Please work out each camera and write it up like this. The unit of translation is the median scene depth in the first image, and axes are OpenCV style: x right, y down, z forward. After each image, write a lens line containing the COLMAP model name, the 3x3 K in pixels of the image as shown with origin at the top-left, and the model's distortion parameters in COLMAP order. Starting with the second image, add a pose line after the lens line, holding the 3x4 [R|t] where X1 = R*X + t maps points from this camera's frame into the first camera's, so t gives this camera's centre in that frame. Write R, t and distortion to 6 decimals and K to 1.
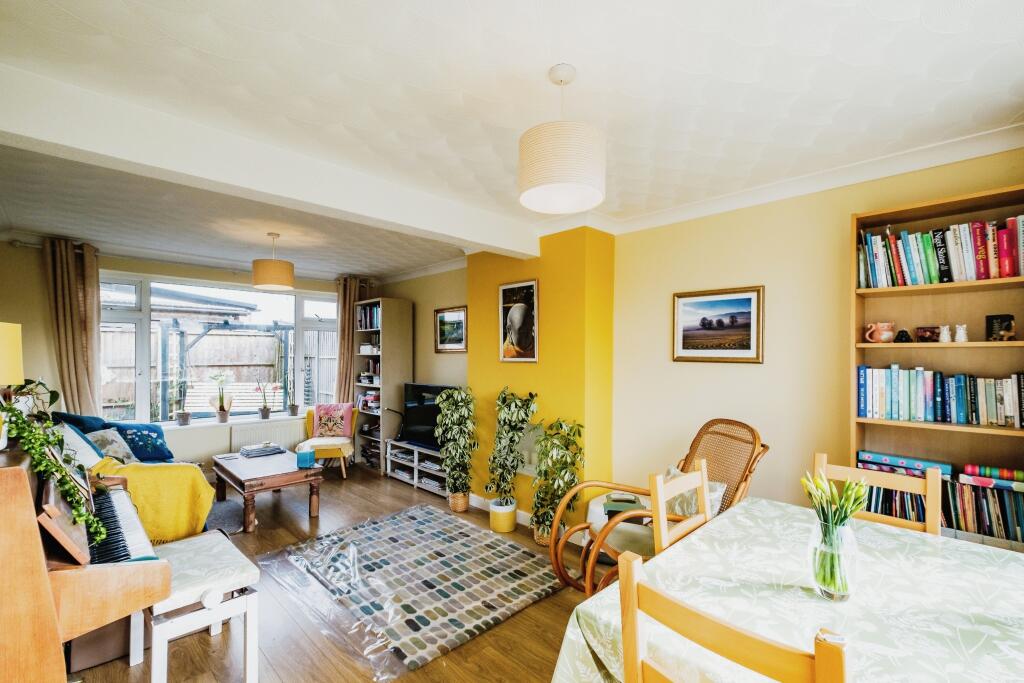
lens RADIAL K [[455.2, 0, 511.7], [0, 455.2, 348.7], [0, 0, 1]] dist [0.000847, -0.001771]
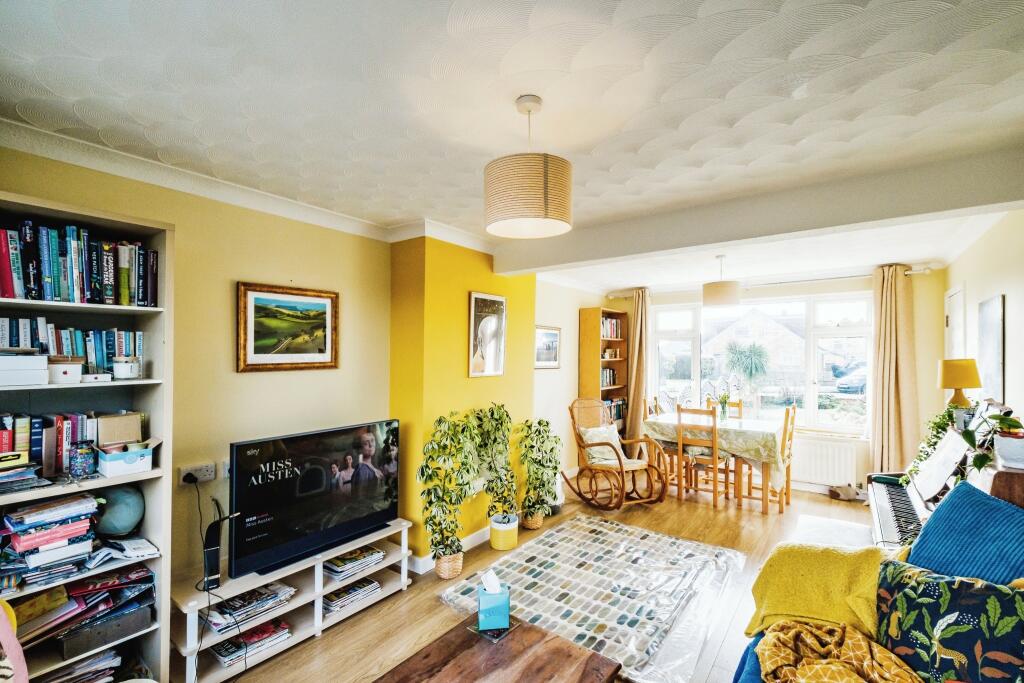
lens RADIAL K [[455.2, 0, 511.6], [0, 455.2, 348.4], [0, 0, 1]] dist [0.000847, -0.001771]
pose [[-0.165135, 0.007419, 0.986243, -0.761242], [-0.015940, 0.999821, -0.010190, -0.016558], [-0.986142, -0.017404, -0.164987, 0.881669]]
